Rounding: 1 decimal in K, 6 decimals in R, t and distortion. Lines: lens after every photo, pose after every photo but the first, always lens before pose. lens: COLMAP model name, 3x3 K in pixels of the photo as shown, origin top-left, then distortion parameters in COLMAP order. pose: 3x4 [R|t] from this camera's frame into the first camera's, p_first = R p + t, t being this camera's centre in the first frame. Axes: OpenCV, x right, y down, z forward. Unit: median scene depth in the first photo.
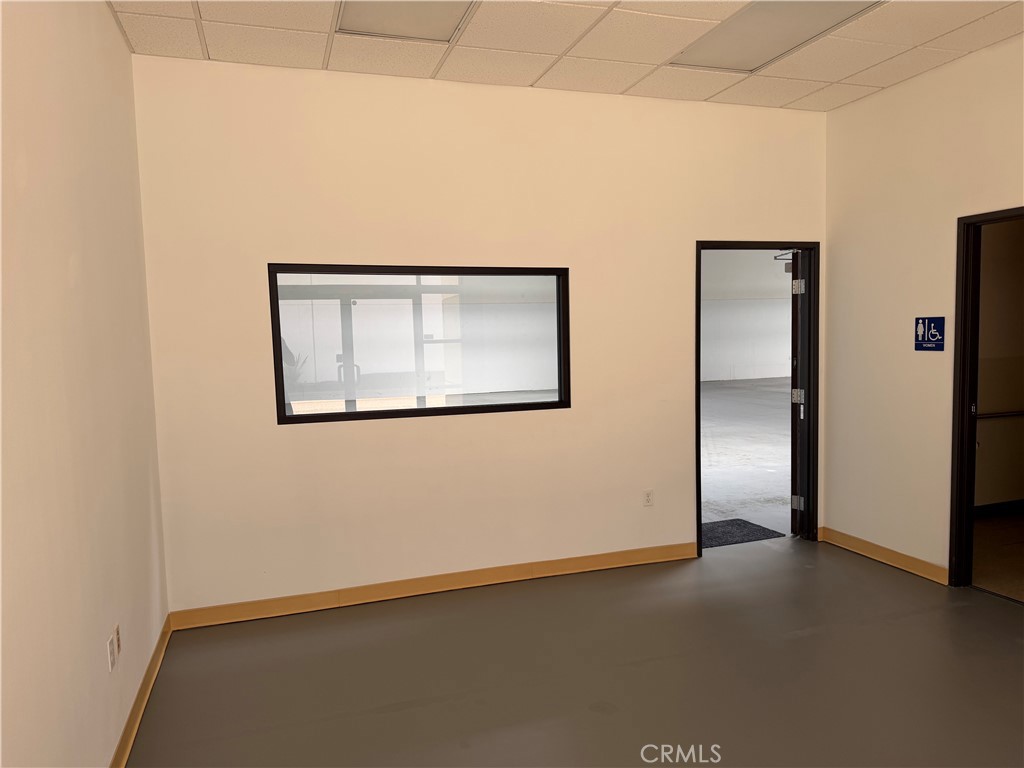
lens RADIAL K [[712.6, 0, 515.3], [0, 712.6, 385.7], [0, 0, 1]] dist [0.000086, 0.001599]
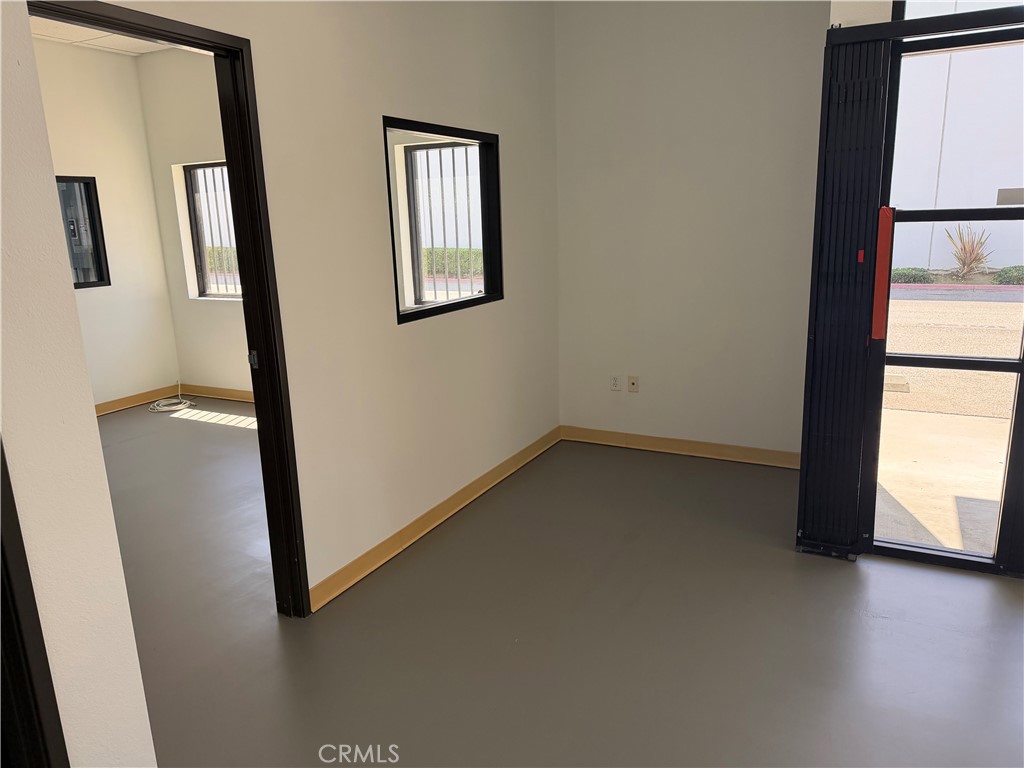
lens RADIAL K [[719.8, 0, 513.0], [0, 719.8, 387.3], [0, 0, 1]] dist [0.000181, -0.001856]
pose [[0.720794, -0.161496, 0.674074, -0.318760], [0.068172, 0.984282, 0.162918, 0.050814], [-0.689789, -0.071477, 0.720473, -0.502893]]
